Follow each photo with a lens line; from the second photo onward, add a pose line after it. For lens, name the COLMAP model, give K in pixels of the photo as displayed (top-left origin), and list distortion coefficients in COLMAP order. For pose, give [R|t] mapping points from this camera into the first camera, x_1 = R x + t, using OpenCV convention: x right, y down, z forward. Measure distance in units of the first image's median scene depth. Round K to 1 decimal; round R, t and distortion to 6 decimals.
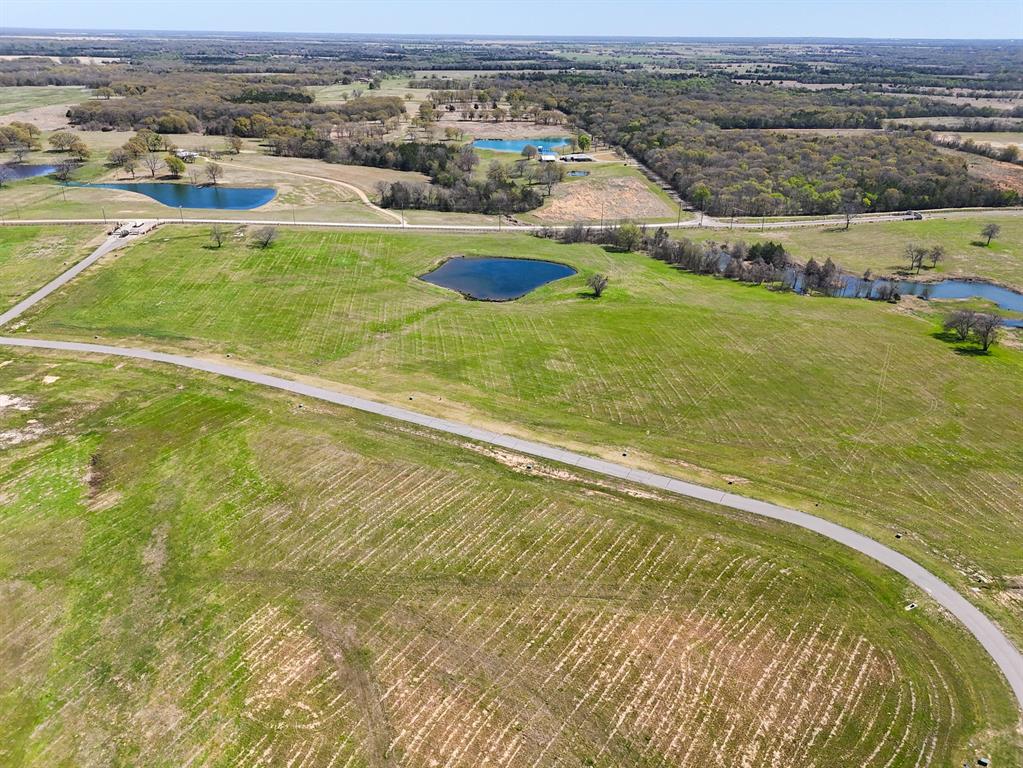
lens RADIAL K [[751.7, 0, 513.1], [0, 751.7, 386.1], [0, 0, 1]] dist [0.060307, -0.056667]
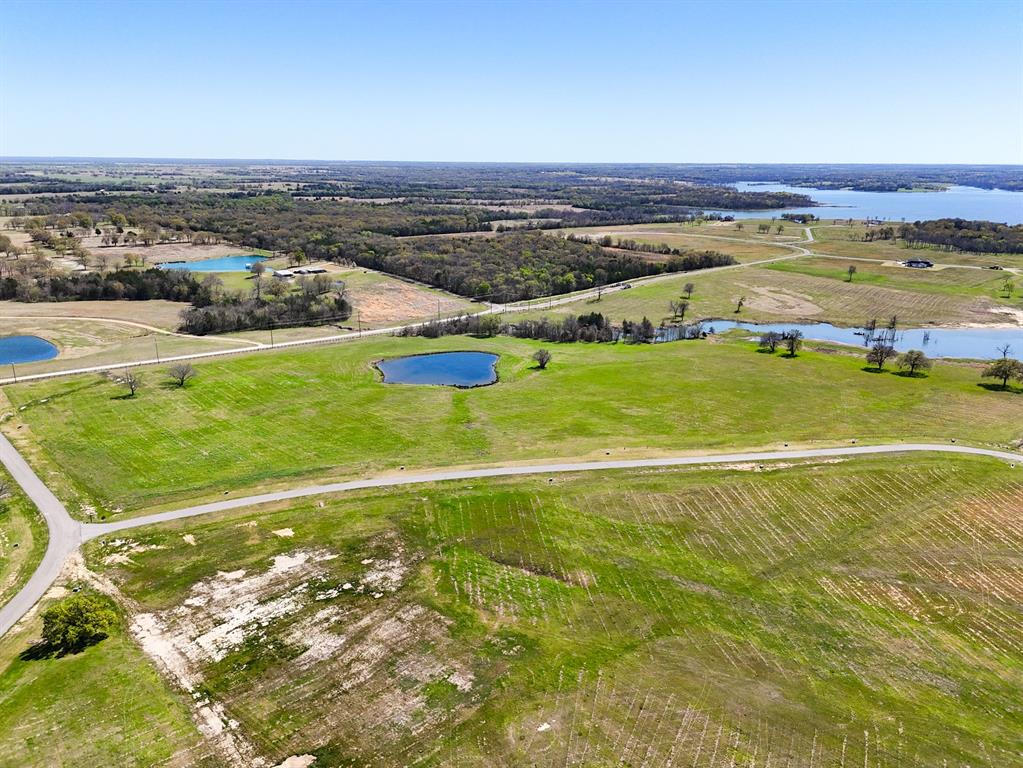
lens RADIAL K [[751.7, 0, 513.1], [0, 751.7, 386.1], [0, 0, 1]] dist [0.060307, -0.056667]
pose [[0.794892, -0.179534, 0.579581, -0.614254], [0.257898, 0.964611, -0.054903, -0.039556], [-0.549213, 0.193114, 0.813063, 0.071618]]
